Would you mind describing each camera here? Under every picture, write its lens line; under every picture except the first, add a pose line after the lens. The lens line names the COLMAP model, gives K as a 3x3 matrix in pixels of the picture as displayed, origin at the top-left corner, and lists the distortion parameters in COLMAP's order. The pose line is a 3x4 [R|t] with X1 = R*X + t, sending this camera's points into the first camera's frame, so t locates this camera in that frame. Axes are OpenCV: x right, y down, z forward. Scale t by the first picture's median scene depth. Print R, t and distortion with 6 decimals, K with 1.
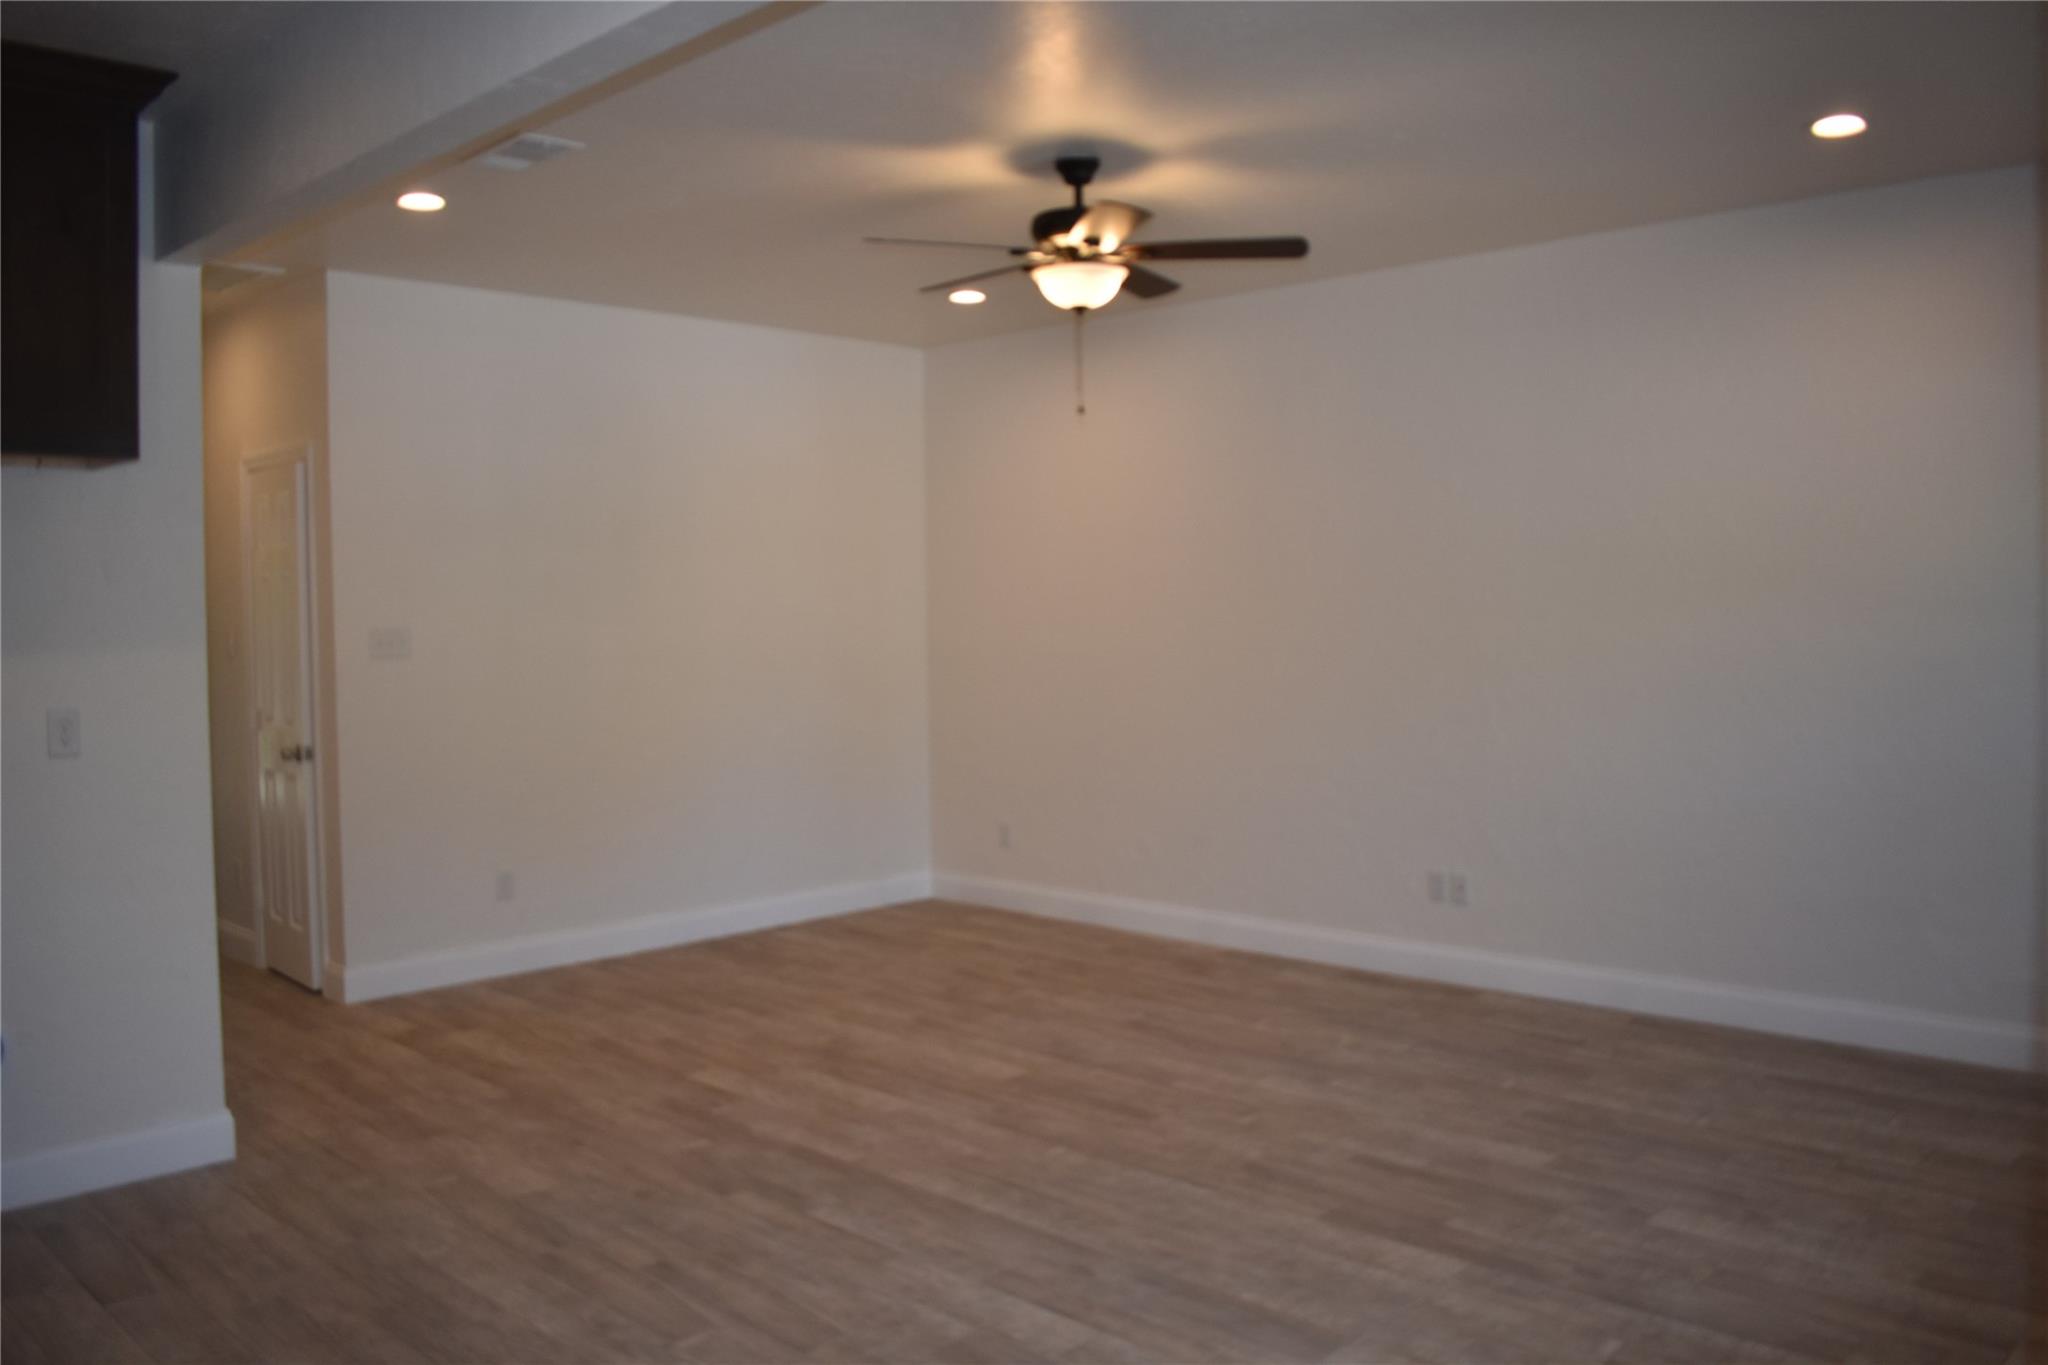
lens RADIAL K [[1608.8, 0, 1022.2], [0, 1608.8, 684.3], [0, 0, 1]] dist [-0.098214, 0.017761]
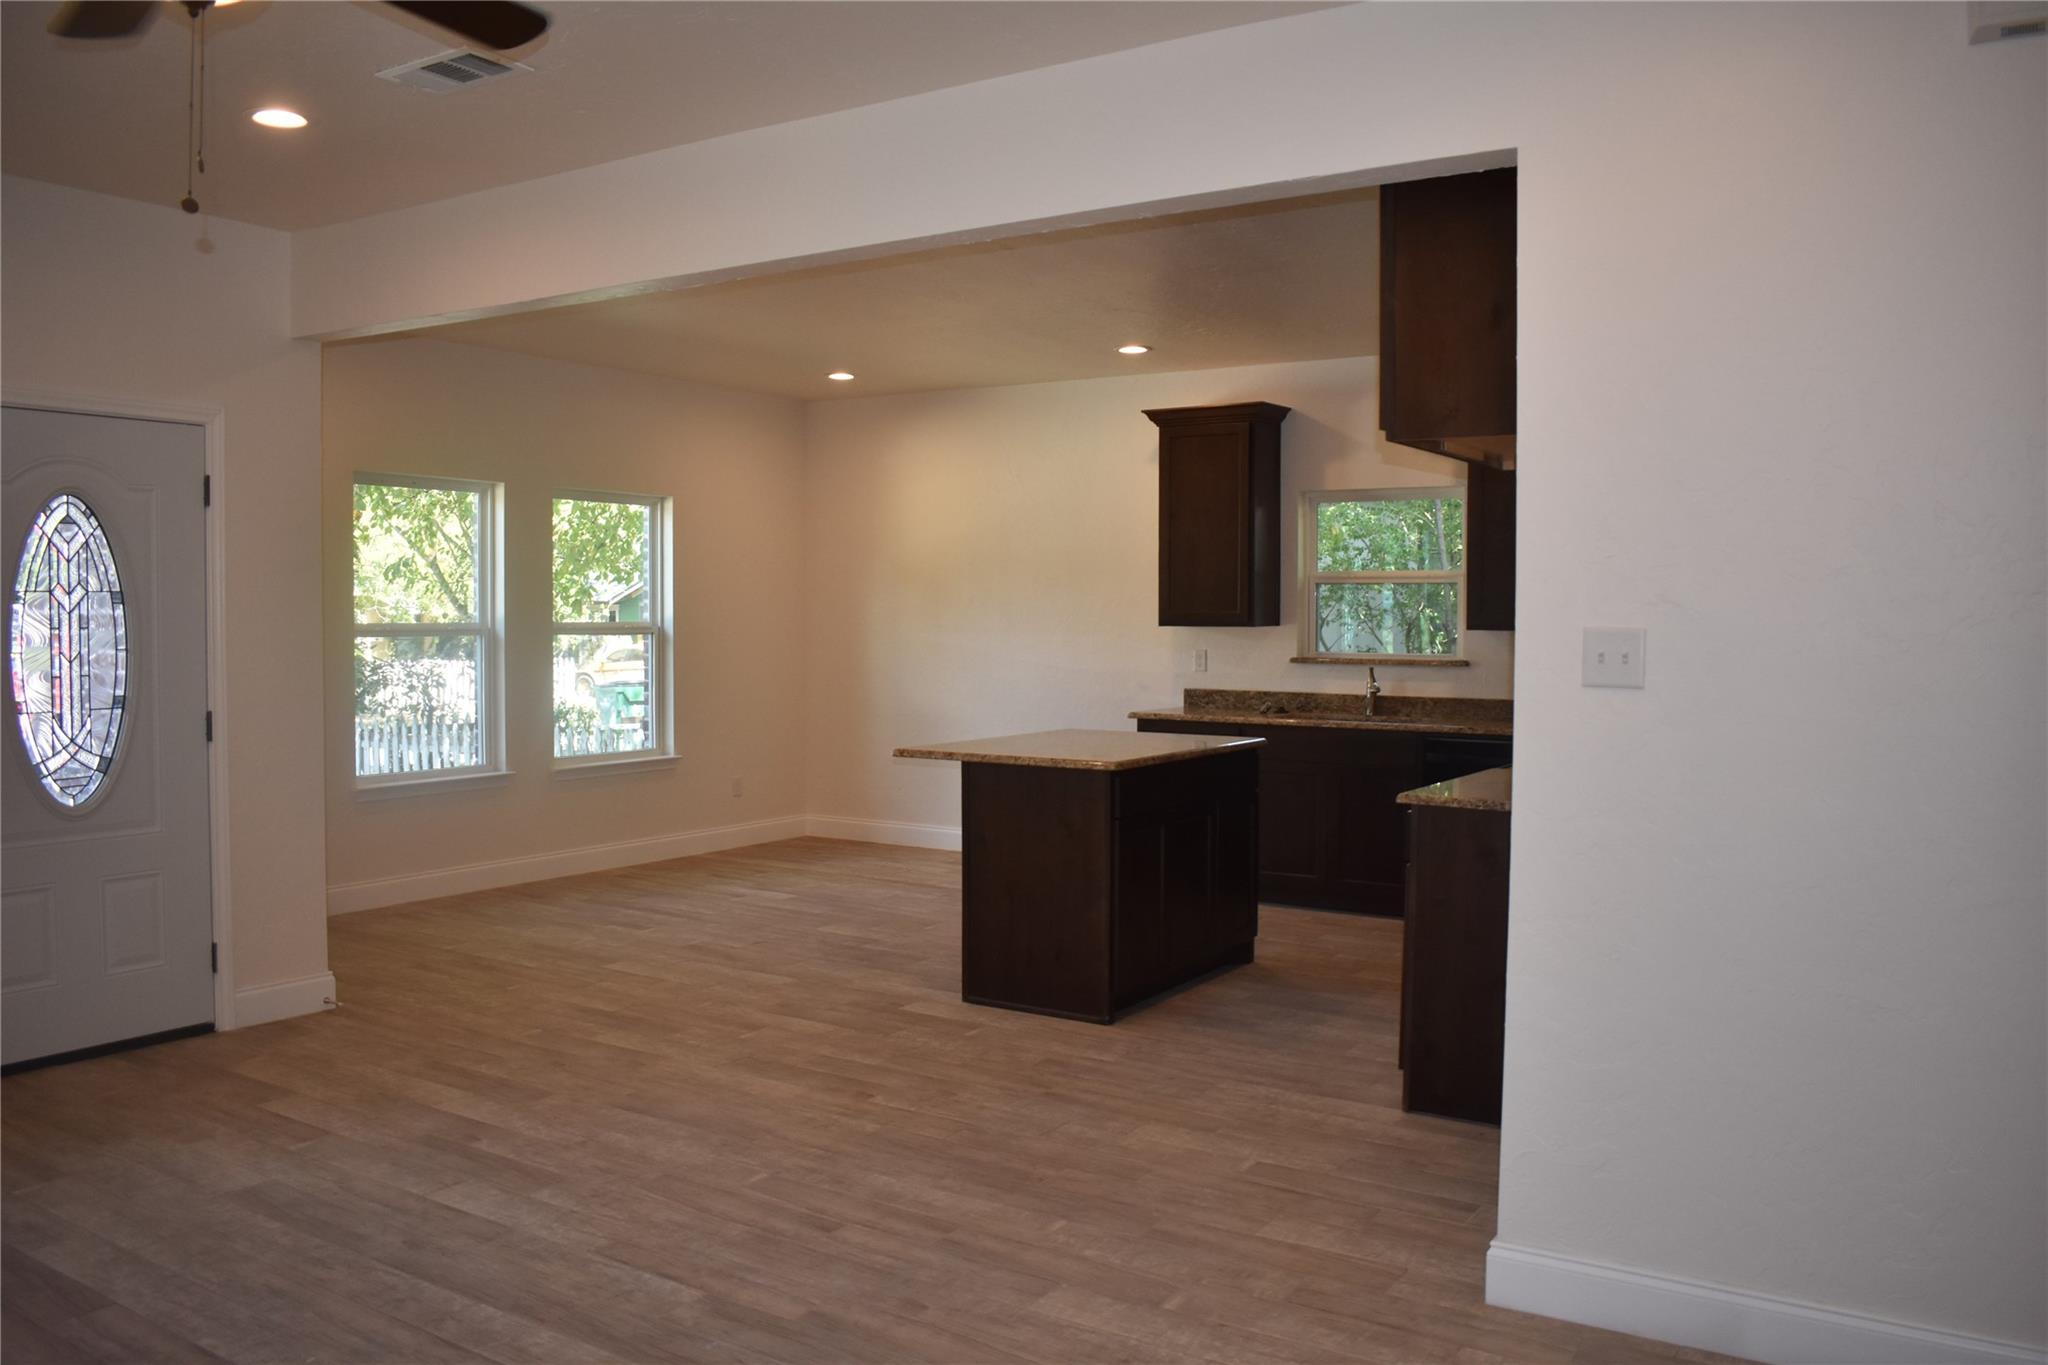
lens RADIAL K [[1608.8, 0, 1022.9], [0, 1608.8, 676.2], [0, 0, 1]] dist [-0.098214, 0.017761]
pose [[-0.981067, 0.015729, -0.193028, -0.156969], [-0.000701, 0.996402, 0.084754, -0.085603], [0.193667, 0.083285, -0.977526, 2.000083]]
